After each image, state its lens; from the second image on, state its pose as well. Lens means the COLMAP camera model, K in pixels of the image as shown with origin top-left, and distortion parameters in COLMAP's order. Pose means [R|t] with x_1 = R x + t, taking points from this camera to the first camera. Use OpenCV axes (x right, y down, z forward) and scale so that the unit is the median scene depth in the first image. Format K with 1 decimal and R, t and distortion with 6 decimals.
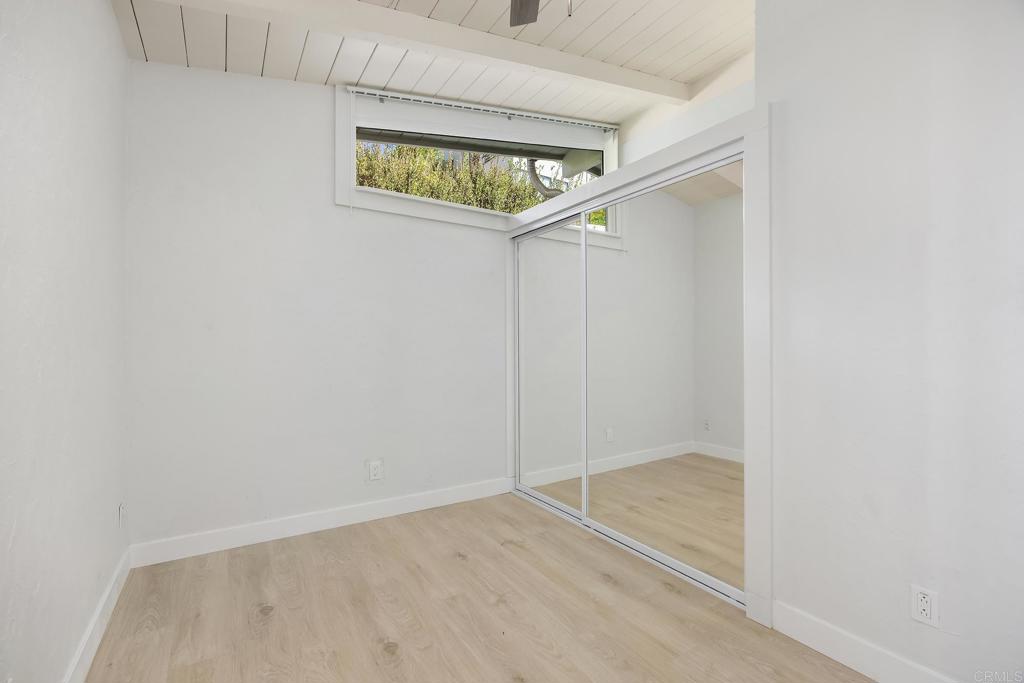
lens RADIAL K [[449.6, 0, 509.9], [0, 449.6, 342.8], [0, 0, 1]] dist [-0.011225, -0.000282]
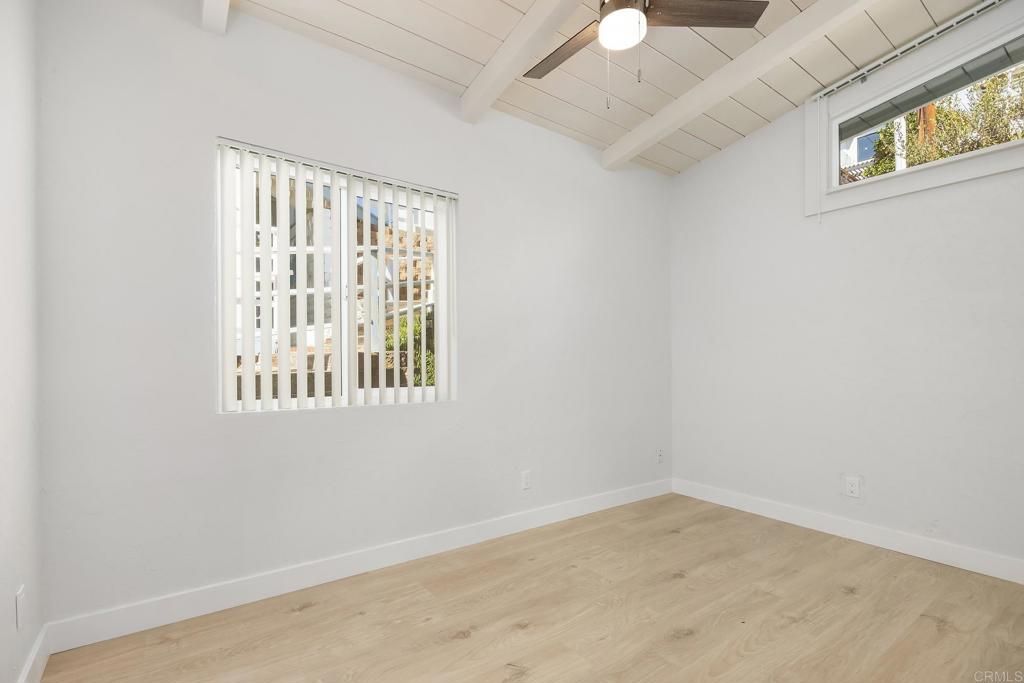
lens RADIAL K [[468.8, 0, 511.6], [0, 468.8, 366.4], [0, 0, 1]] dist [0.000156, -0.000109]
pose [[0.060133, 0.009048, -0.998149, 0.762749], [0.003017, 0.999953, 0.009246, 0.029418], [0.998186, -0.003567, 0.060103, 0.292098]]
